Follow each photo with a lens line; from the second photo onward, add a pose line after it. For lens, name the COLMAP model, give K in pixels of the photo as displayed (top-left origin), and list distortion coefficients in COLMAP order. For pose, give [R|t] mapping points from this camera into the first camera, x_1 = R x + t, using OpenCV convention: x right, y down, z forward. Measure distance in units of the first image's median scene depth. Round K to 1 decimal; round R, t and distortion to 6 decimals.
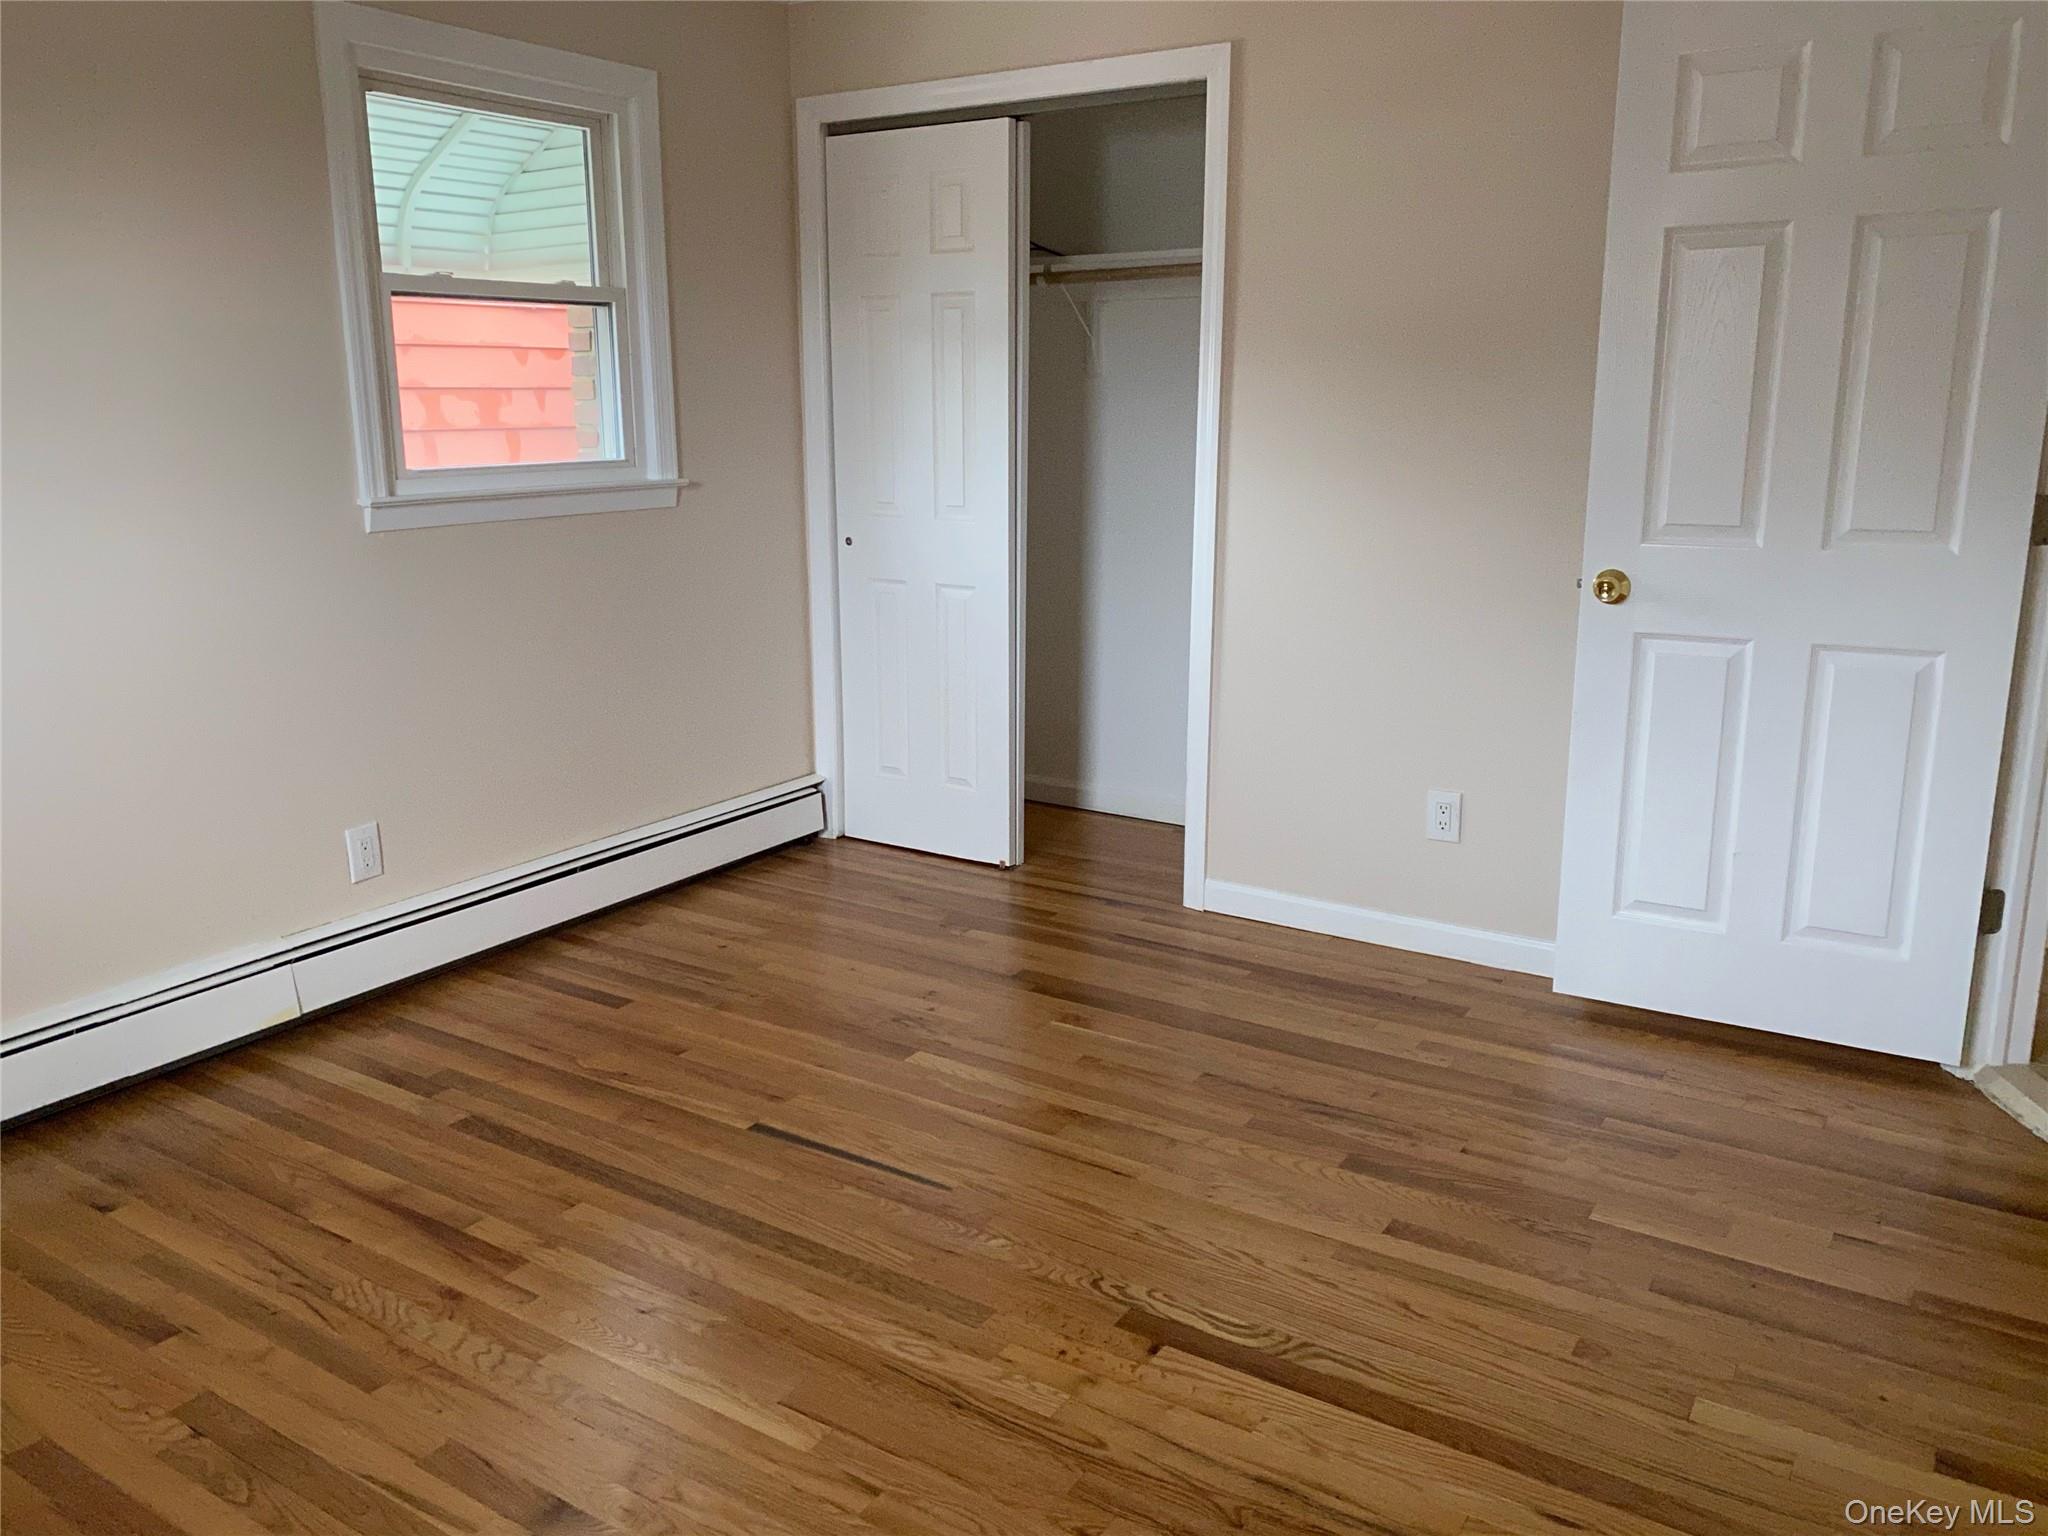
lens RADIAL K [[1569.3, 0, 1004.3], [0, 1569.3, 750.5], [0, 0, 1]] dist [0.006564, -0.002111]
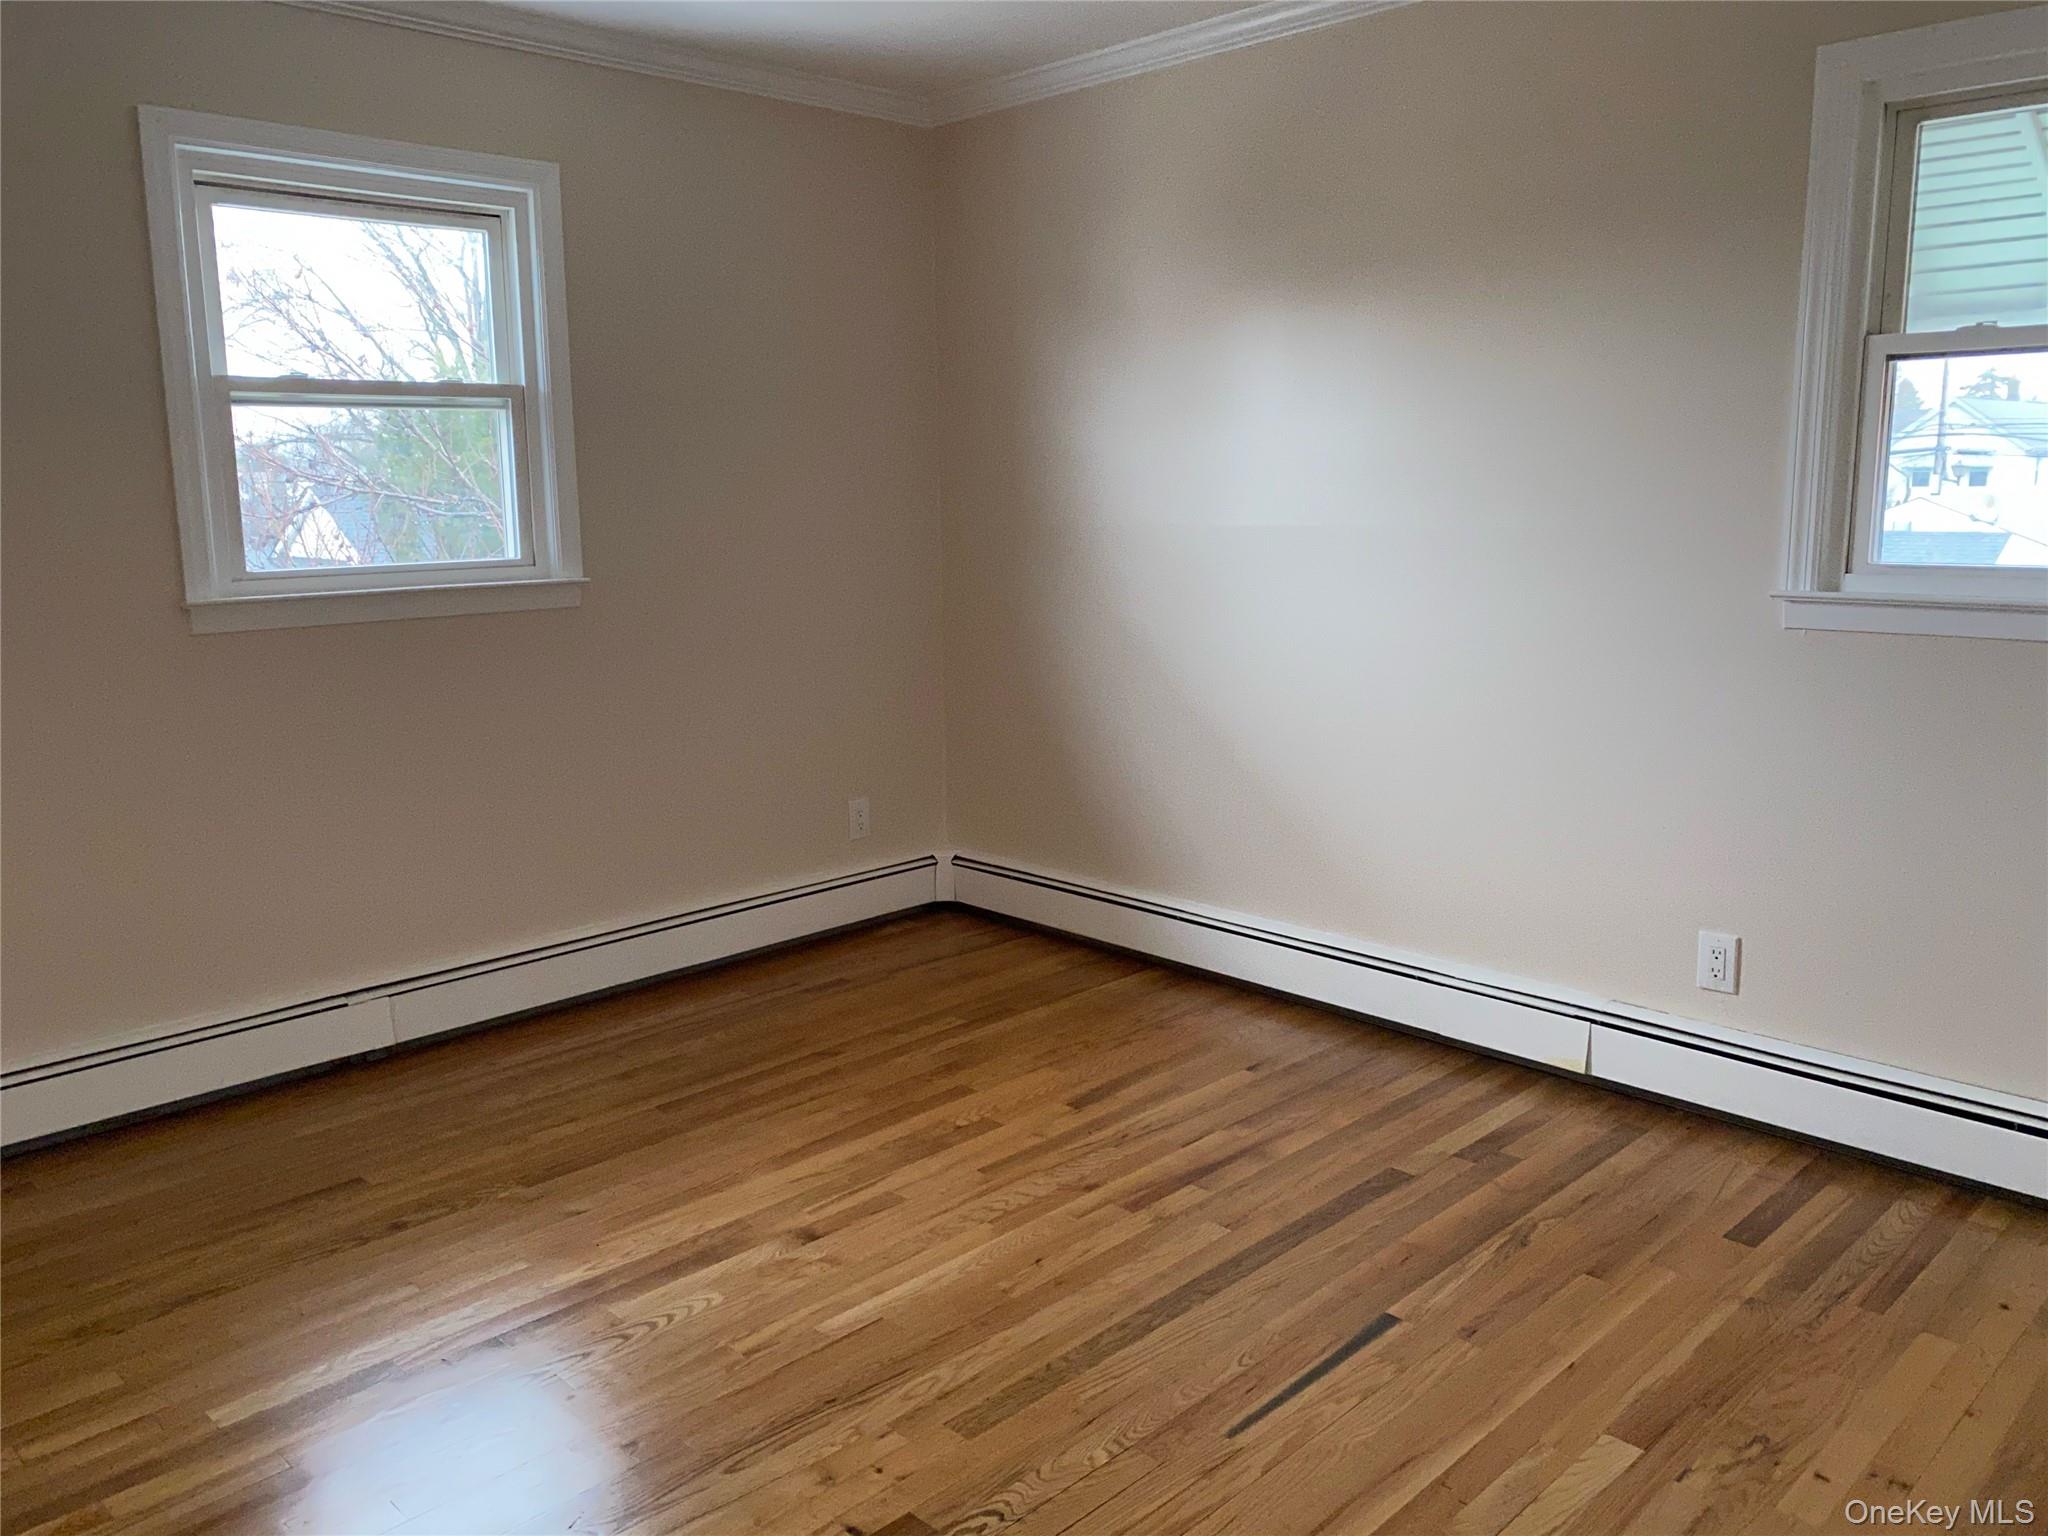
lens RADIAL K [[1569.3, 0, 1003.0], [0, 1569.3, 774.5], [0, 0, 1]] dist [0.006564, -0.002111]
pose [[-0.222721, 0.192721, -0.955643, 0.658337], [-0.199479, 0.950515, 0.238178, -0.211141], [0.954255, 0.243678, -0.173255, 0.855777]]
